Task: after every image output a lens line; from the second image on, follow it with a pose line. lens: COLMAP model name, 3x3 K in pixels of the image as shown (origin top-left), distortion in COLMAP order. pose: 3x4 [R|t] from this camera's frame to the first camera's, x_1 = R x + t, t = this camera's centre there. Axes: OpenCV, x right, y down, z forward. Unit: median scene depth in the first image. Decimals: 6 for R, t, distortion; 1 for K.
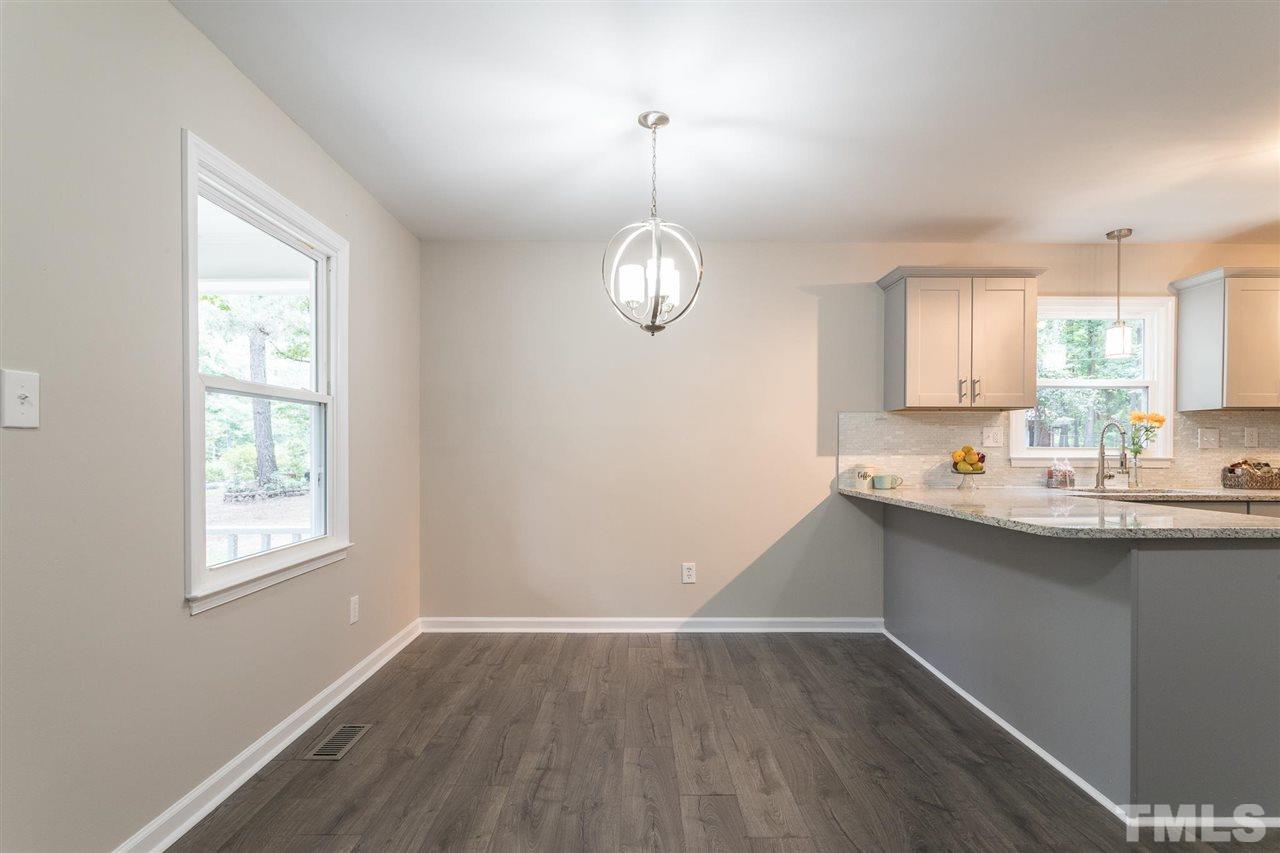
lens RADIAL K [[614.8, 0, 654.1], [0, 614.8, 449.1], [0, 0, 1]] dist [0.000590, 0.000805]
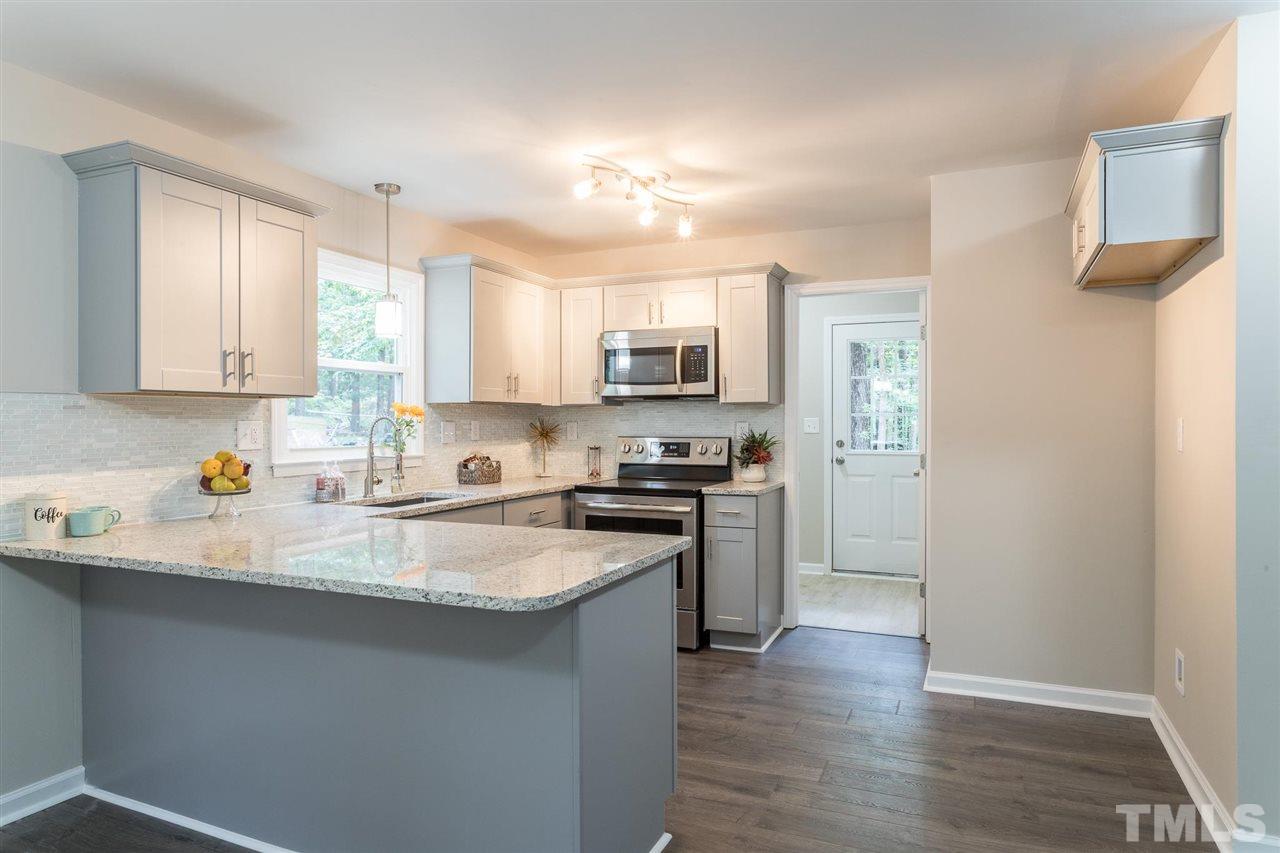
lens RADIAL K [[762.7, 0, 618.4], [0, 762.7, 426.3], [0, 0, 1]] dist [0.000724, 0.000891]
pose [[0.434014, -0.008326, 0.900868, -0.036909], [0.004205, 0.999965, 0.007216, -0.034986], [-0.900896, 0.000657, 0.434034, 0.266706]]
